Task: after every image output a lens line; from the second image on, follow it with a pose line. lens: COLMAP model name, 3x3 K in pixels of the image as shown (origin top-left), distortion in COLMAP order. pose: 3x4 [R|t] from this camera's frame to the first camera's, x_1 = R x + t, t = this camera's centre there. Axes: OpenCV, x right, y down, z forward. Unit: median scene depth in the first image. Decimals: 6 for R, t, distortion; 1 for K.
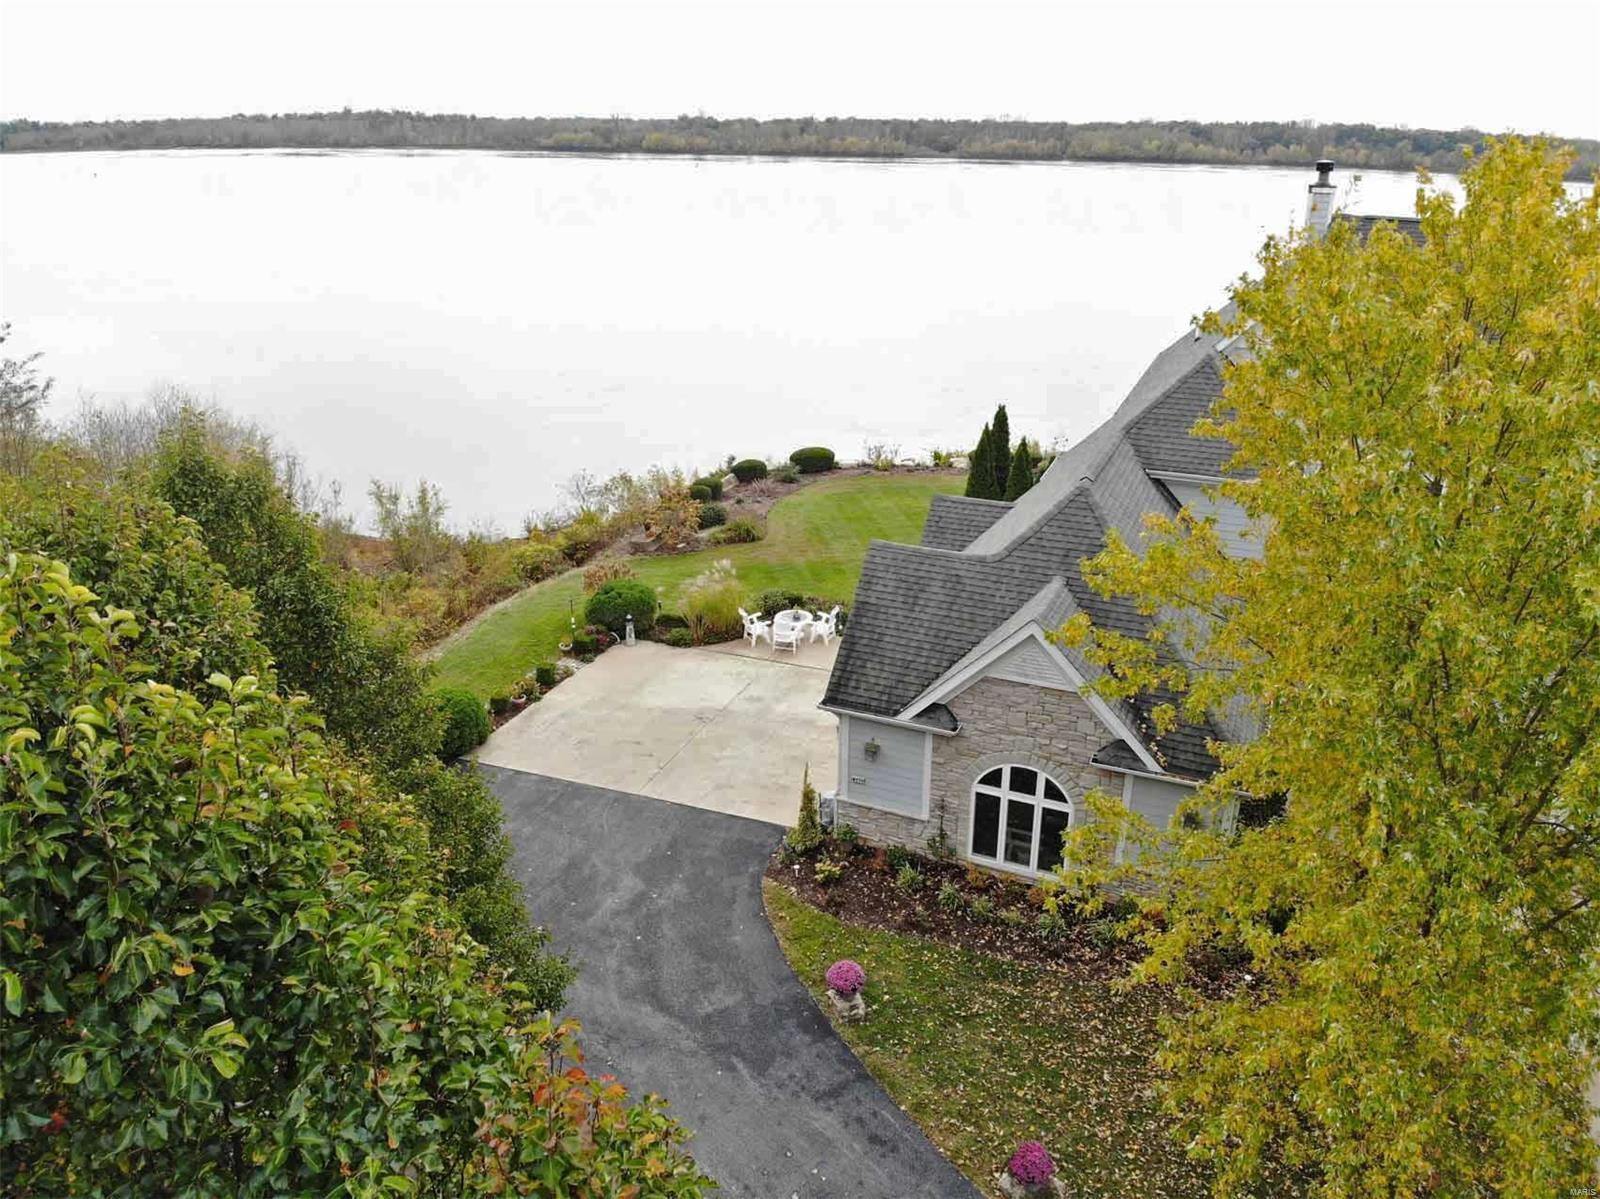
lens RADIAL K [[1240.2, 0, 800.0], [0, 1240.2, 599.5], [0, 0, 1]] dist [0.043763, -0.168807]
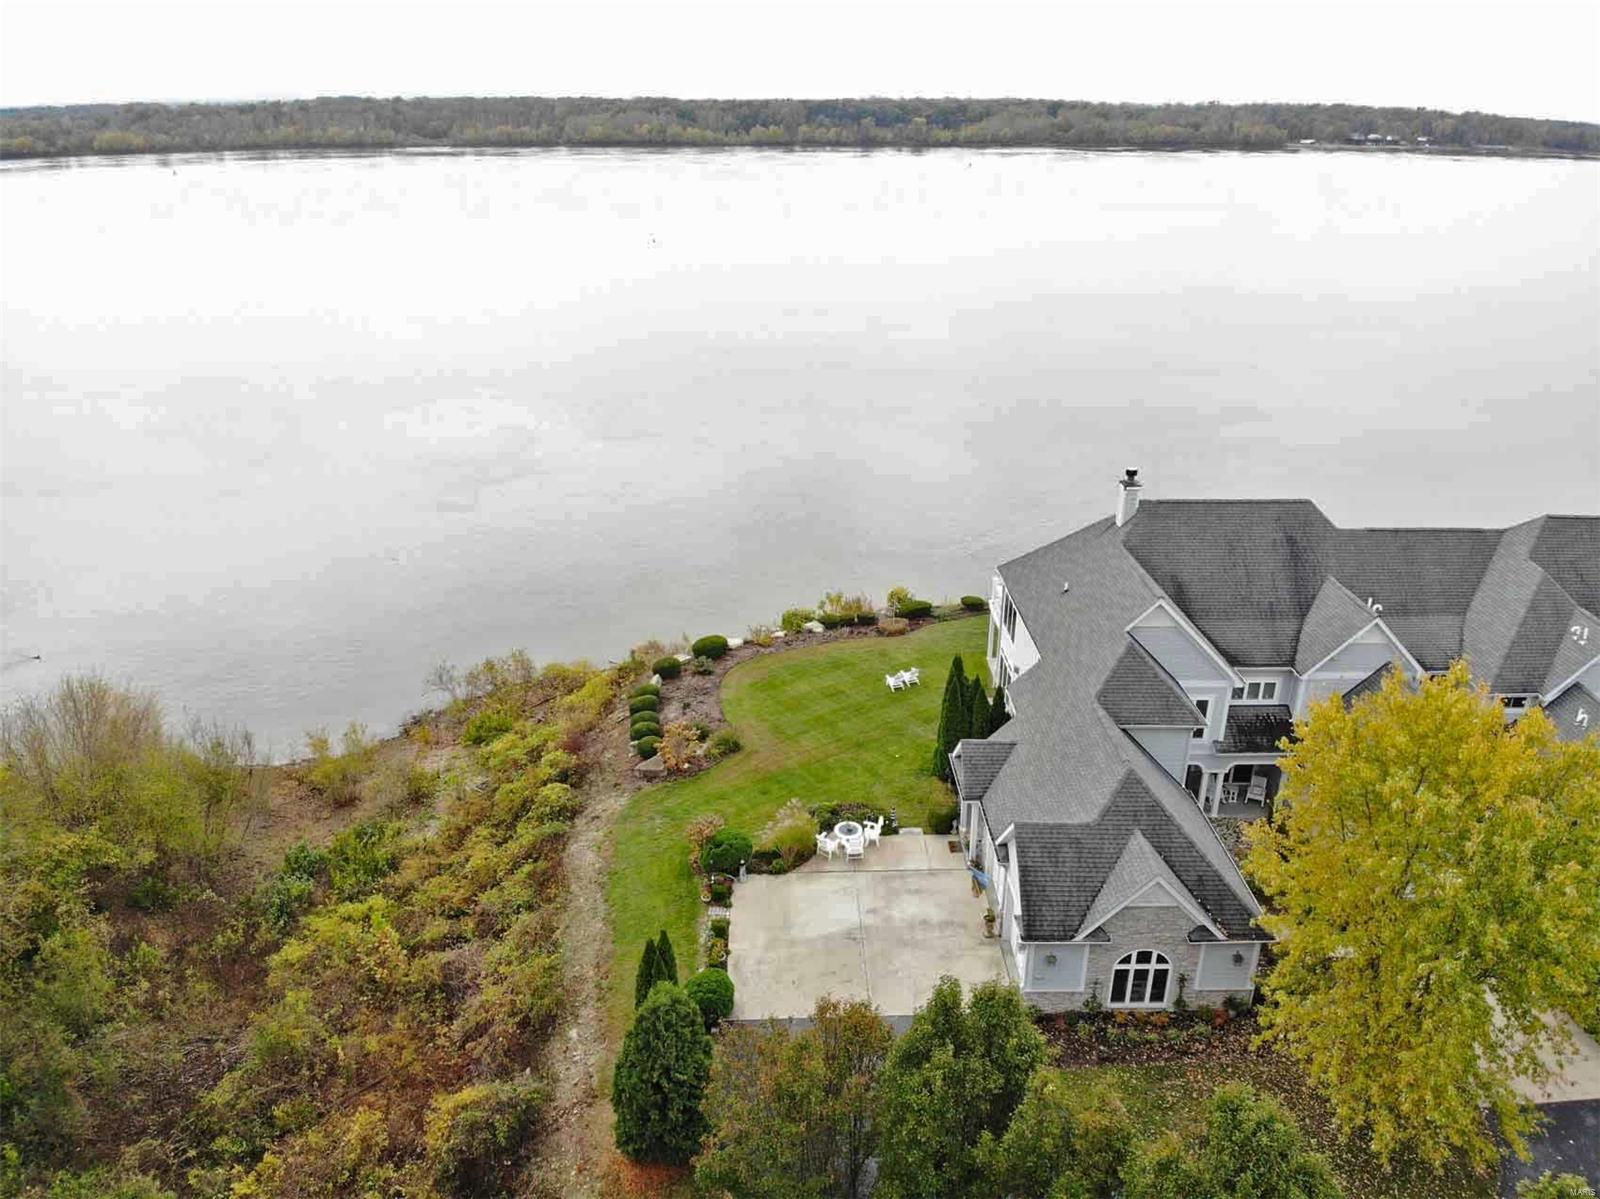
lens RADIAL K [[1240.2, 0, 800.0], [0, 1240.2, 599.5], [0, 0, 1]] dist [0.043763, -0.168807]
pose [[0.915460, -0.168052, 0.365639, -0.524102], [0.152872, 0.985742, 0.070310, -0.349908], [-0.372241, -0.008470, 0.928097, -0.259934]]
